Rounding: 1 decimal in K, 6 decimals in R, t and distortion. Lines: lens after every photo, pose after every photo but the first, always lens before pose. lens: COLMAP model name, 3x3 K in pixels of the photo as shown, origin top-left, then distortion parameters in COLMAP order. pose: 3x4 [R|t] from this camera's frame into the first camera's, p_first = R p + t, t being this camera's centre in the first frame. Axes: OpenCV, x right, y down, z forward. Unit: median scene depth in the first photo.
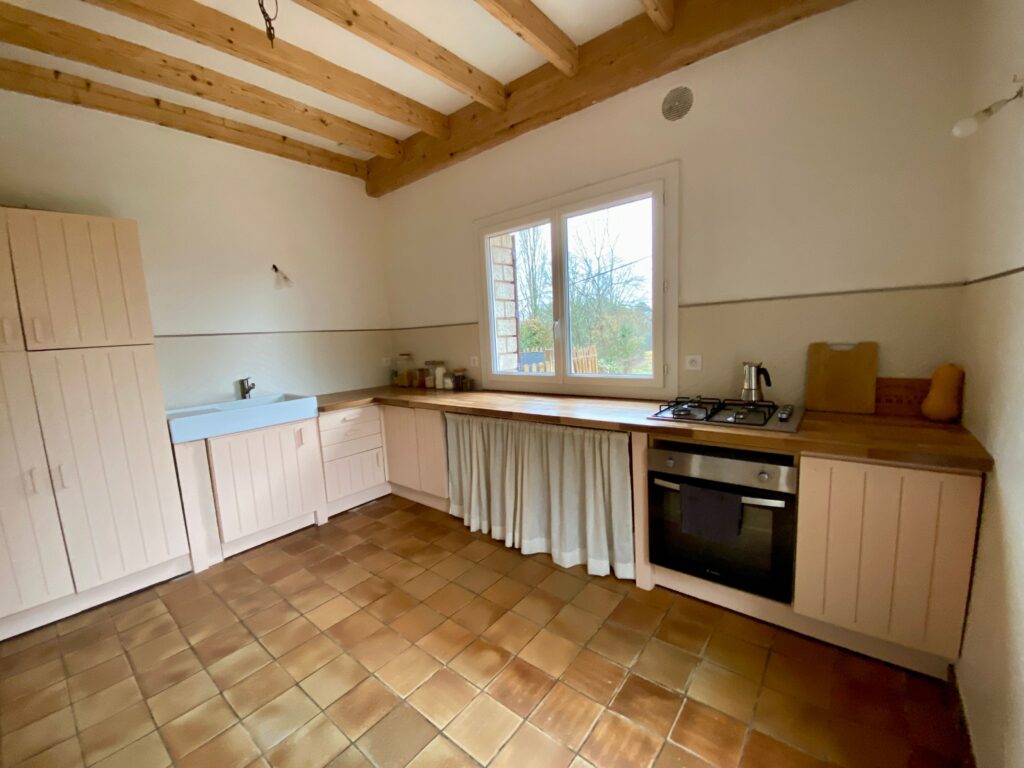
lens RADIAL K [[416.9, 0, 508.7], [0, 416.9, 387.7], [0, 0, 1]] dist [0.030786, -0.028852]
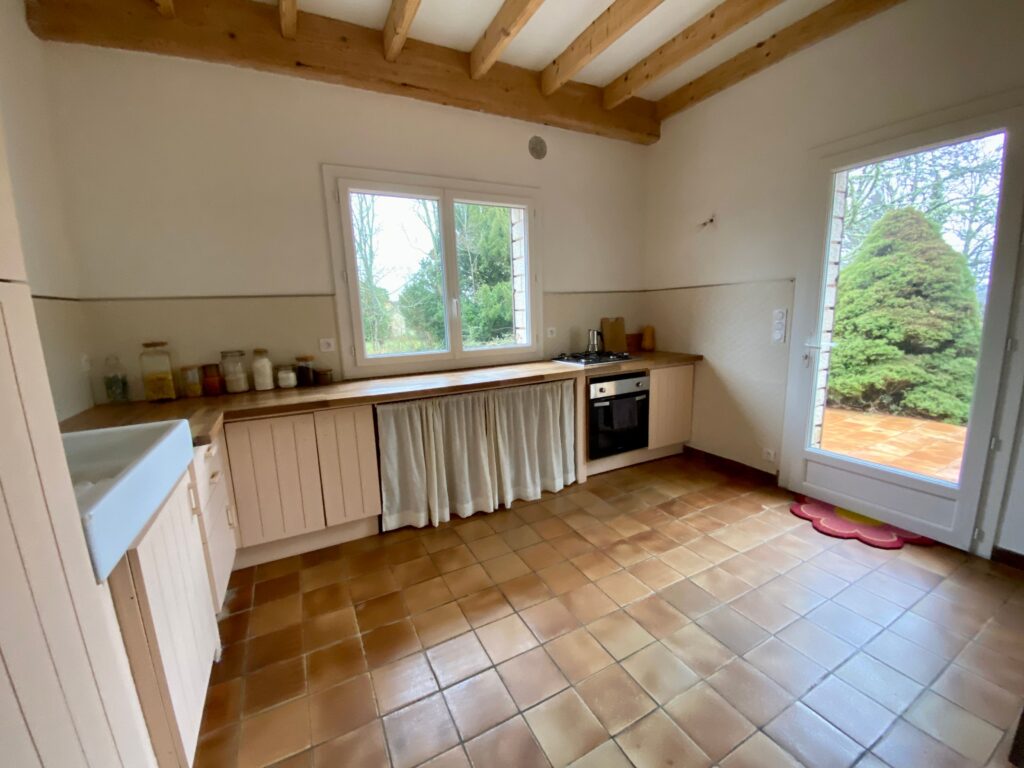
lens RADIAL K [[416.9, 0, 508.7], [0, 416.9, 387.7], [0, 0, 1]] dist [0.030786, -0.028852]
pose [[0.391951, -0.129713, 0.910796, -1.016327], [0.133125, 0.987587, 0.083360, -0.009487], [-0.910303, 0.088576, 0.404354, 0.579650]]
